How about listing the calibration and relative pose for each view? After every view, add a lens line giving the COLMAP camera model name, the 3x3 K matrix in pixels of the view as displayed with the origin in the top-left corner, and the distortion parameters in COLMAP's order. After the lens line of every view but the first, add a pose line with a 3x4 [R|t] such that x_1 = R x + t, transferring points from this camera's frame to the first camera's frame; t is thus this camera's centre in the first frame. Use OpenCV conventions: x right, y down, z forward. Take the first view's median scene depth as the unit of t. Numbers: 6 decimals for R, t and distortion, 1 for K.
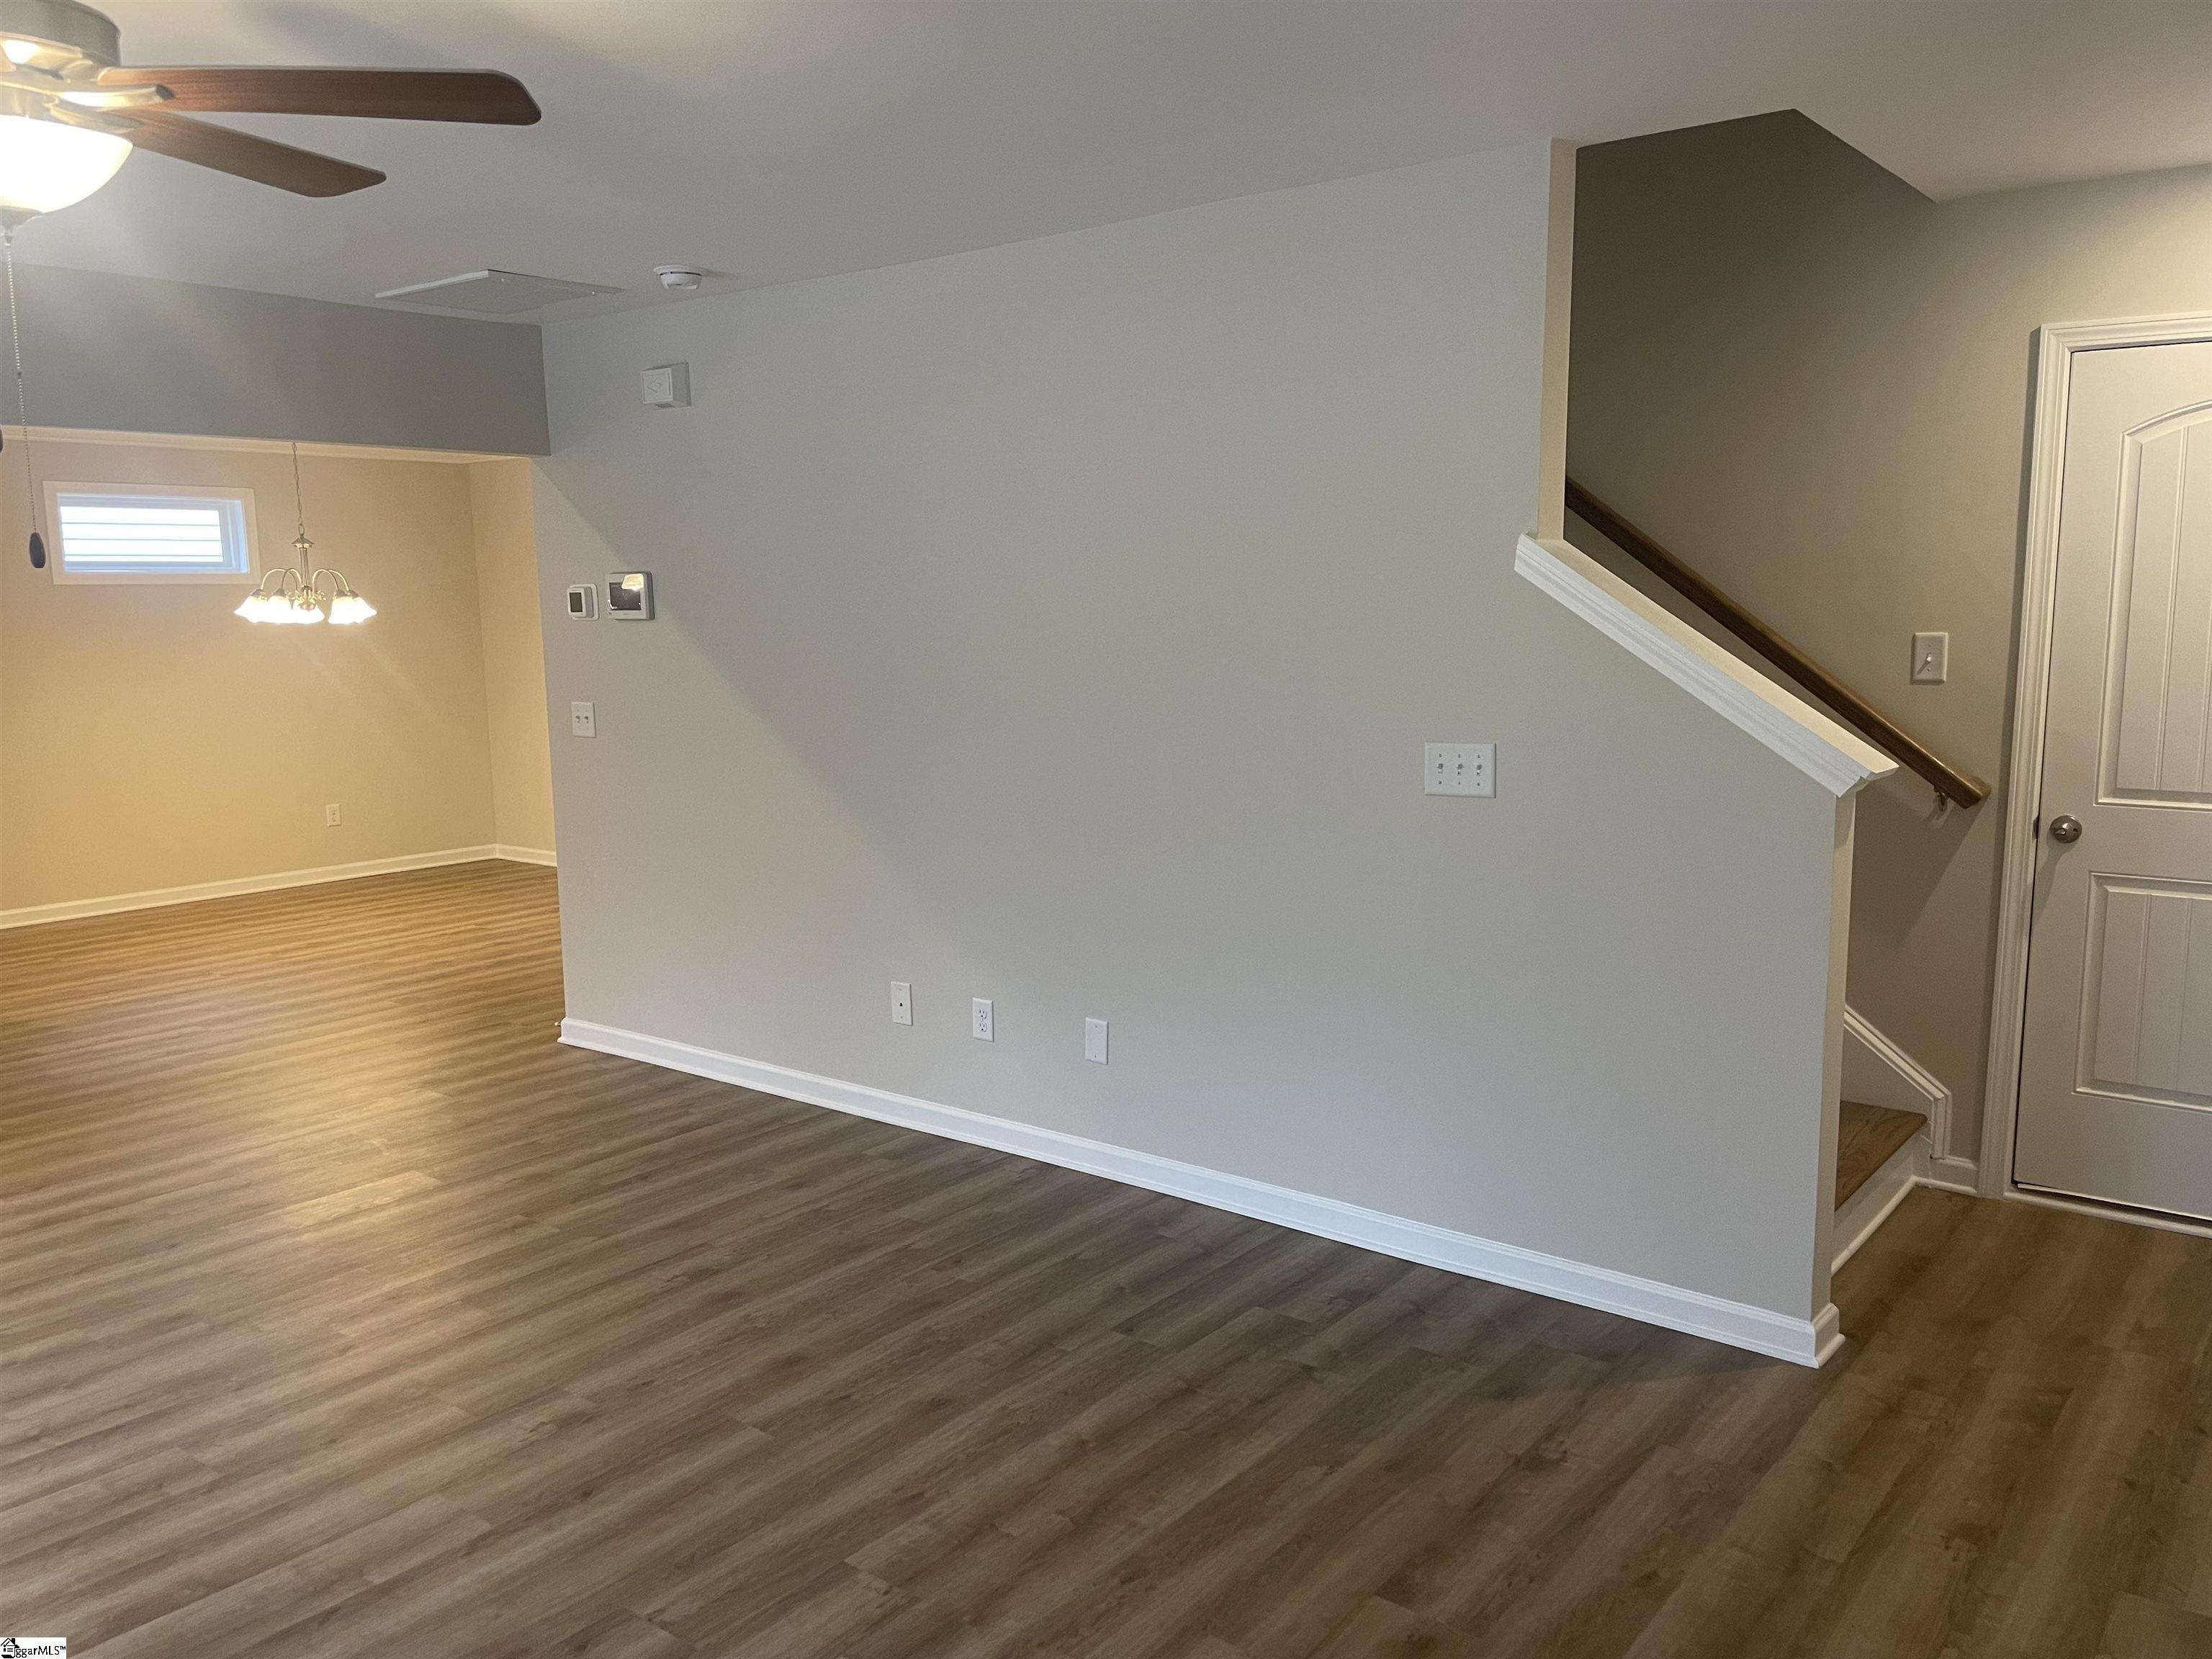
lens RADIAL K [[1683.6, 0, 1091.2], [0, 1683.6, 834.7], [0, 0, 1]] dist [0.074365, -0.096970]
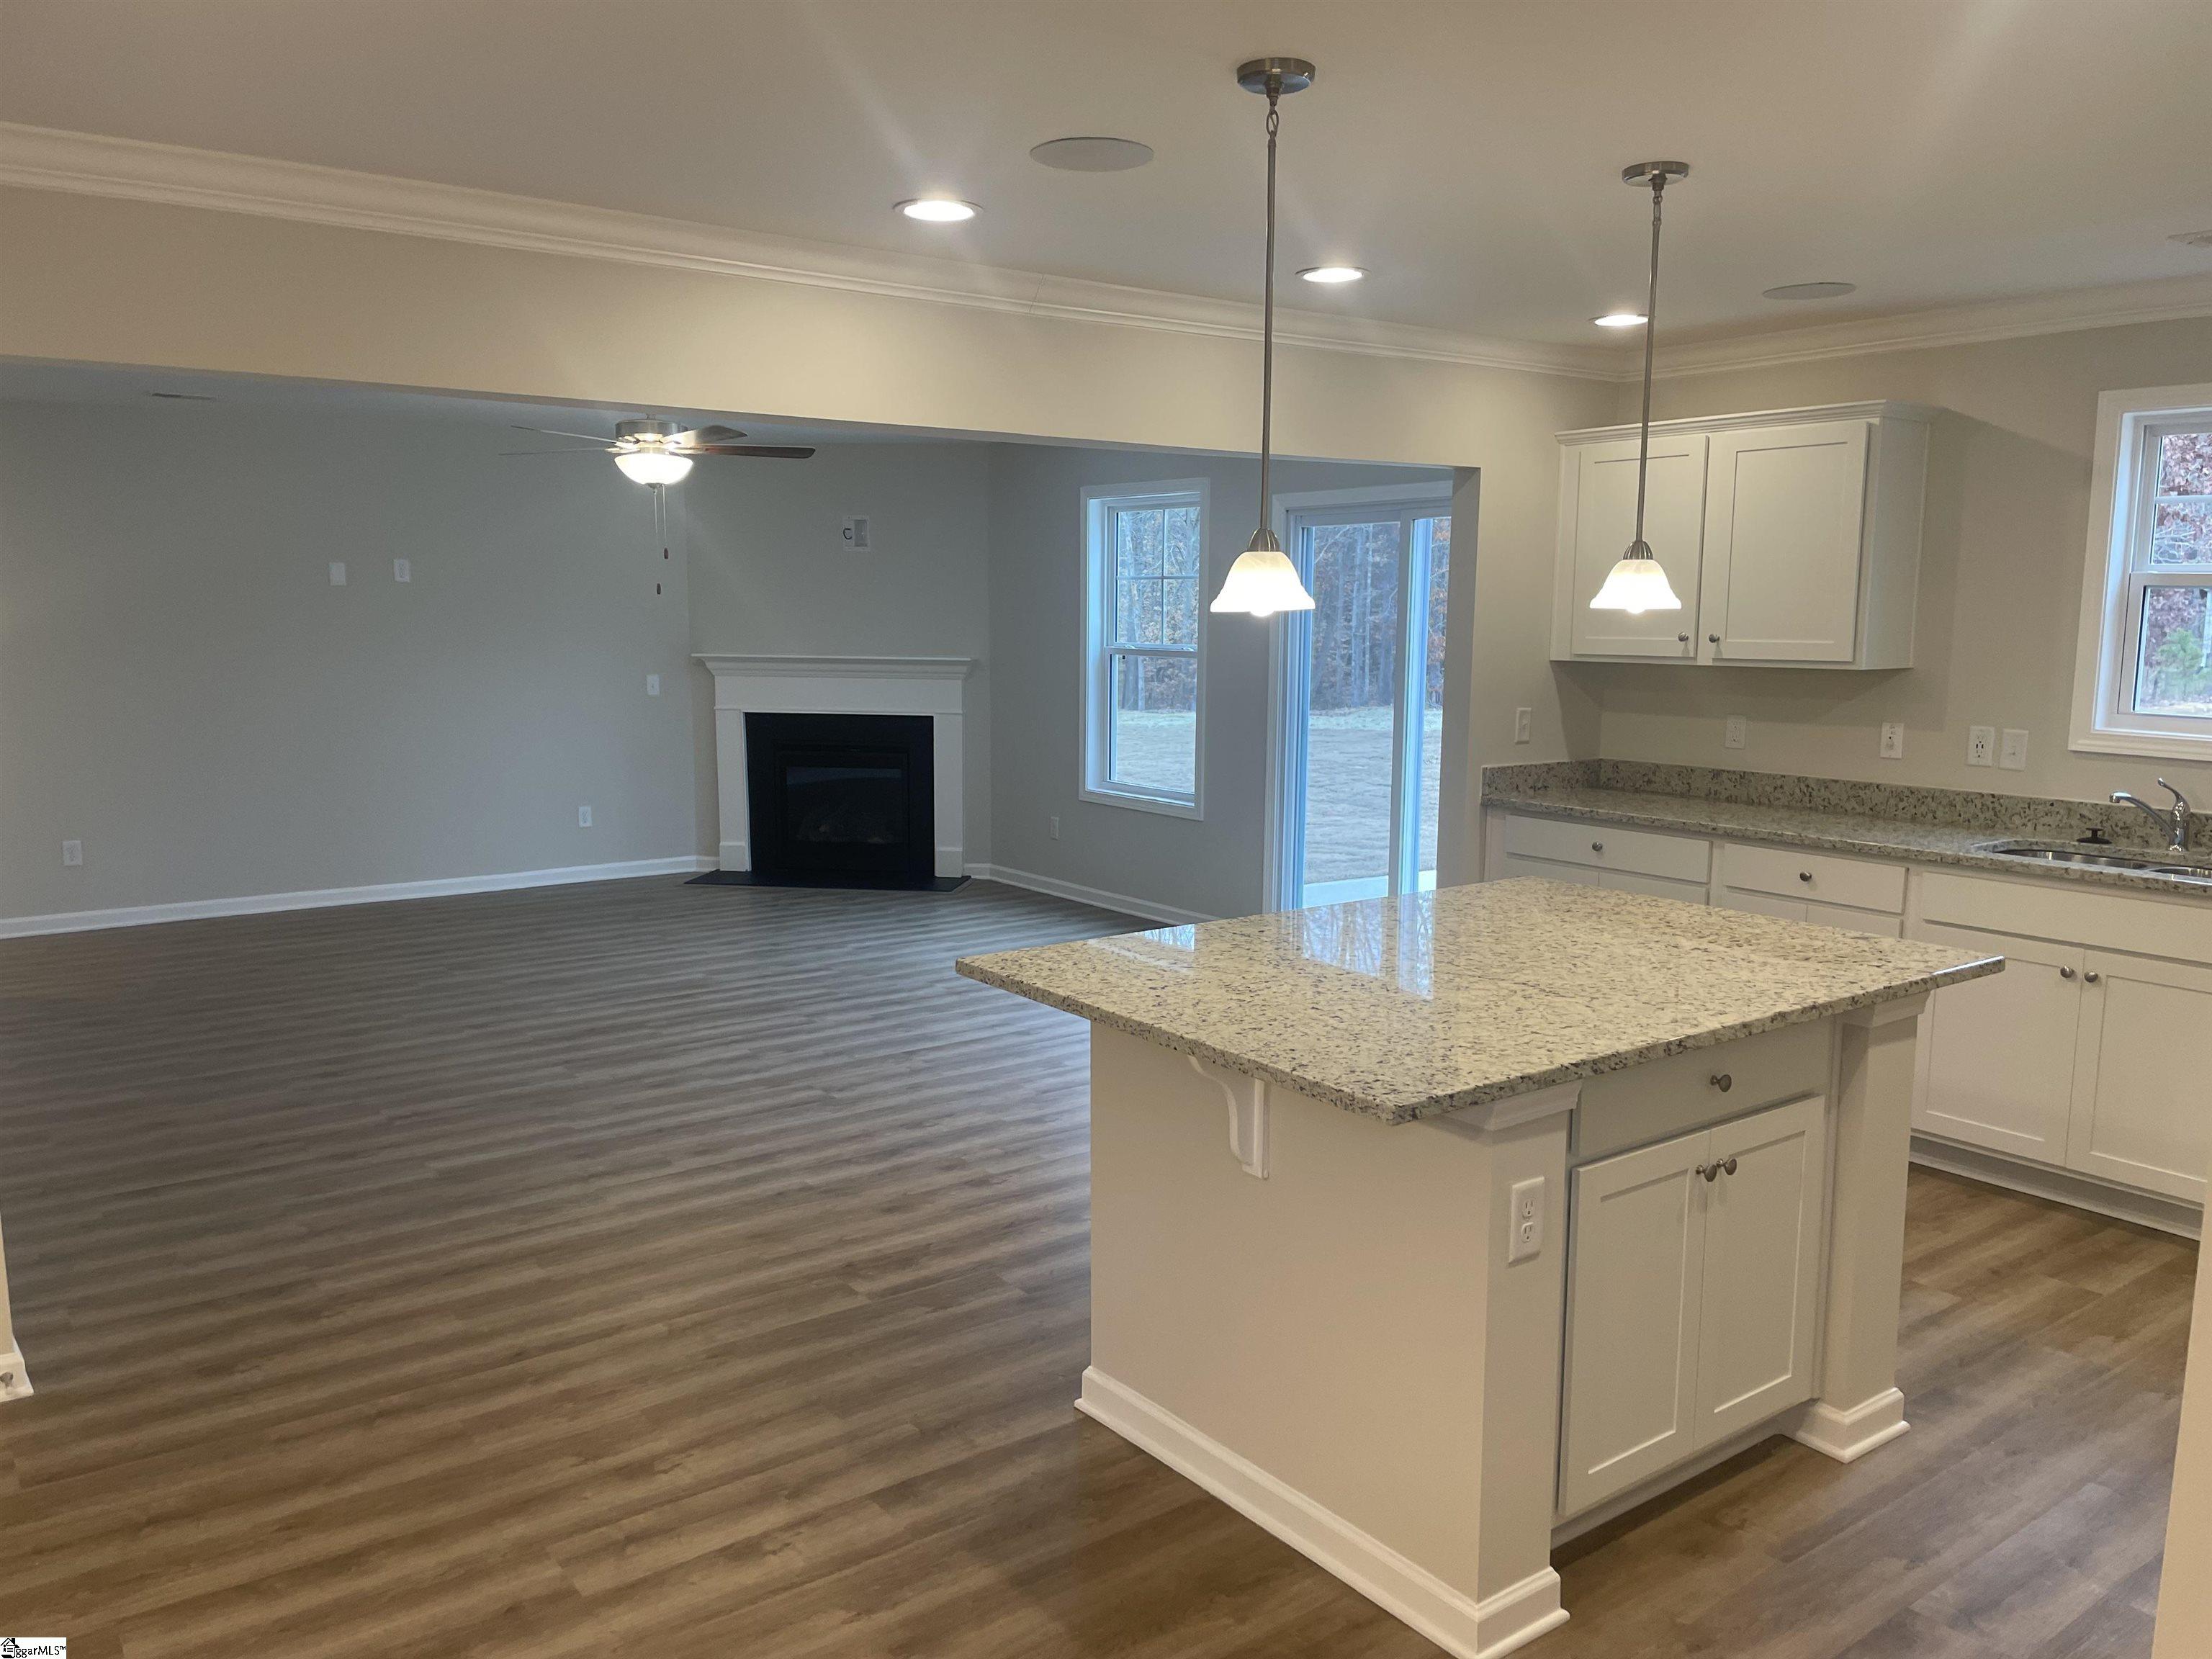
lens RADIAL K [[1683.6, 0, 1094.5], [0, 1683.6, 839.3], [0, 0, 1]] dist [0.074365, -0.096970]
pose [[-0.967632, -0.024996, 0.251124, -0.958150], [0.045084, 0.961954, 0.269465, -0.230975], [-0.248306, 0.272065, -0.929691, 1.678820]]
